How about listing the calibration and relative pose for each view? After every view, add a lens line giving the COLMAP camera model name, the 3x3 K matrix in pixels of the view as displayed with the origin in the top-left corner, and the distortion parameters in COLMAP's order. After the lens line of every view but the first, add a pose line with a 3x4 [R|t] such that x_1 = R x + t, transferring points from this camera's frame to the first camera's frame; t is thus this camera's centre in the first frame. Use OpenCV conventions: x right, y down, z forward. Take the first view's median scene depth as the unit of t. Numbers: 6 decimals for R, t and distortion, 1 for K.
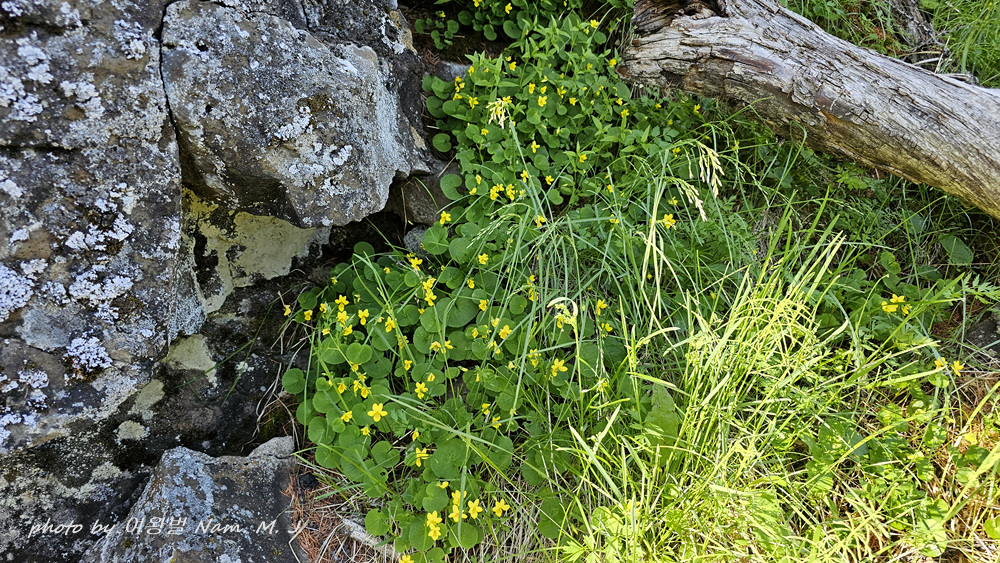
lens RADIAL K [[675.9, 0, 508.8], [0, 675.9, 277.8], [0, 0, 1]] dist [0.005739, -0.024841]
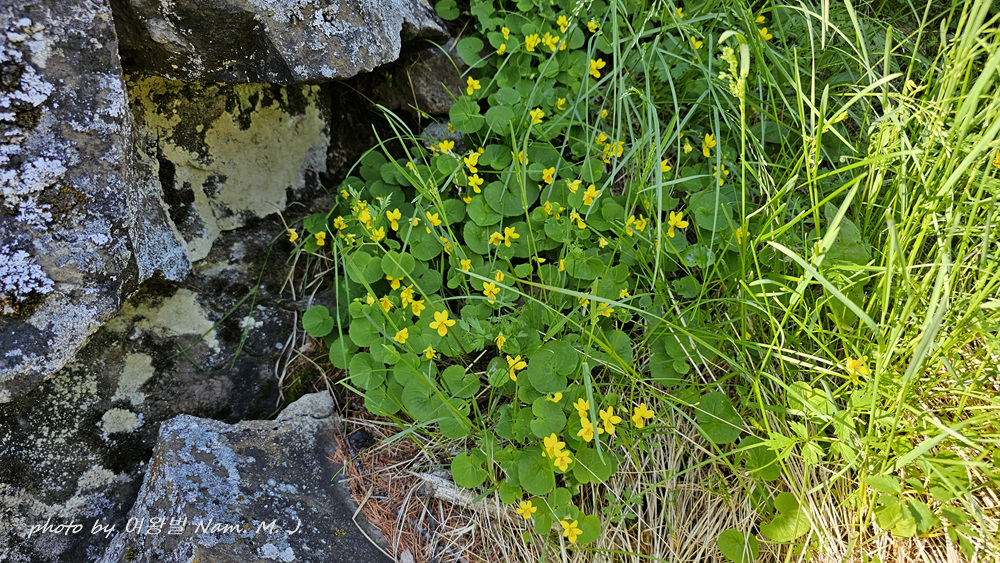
lens RADIAL K [[675.9, 0, 496.3], [0, 675.9, 286.3], [0, 0, 1]] dist [0.005739, -0.024841]
pose [[0.985758, -0.168119, -0.004058, -0.121597], [0.168161, 0.985647, 0.014908, 0.152262], [0.001493, -0.015378, 0.999881, 0.264406]]
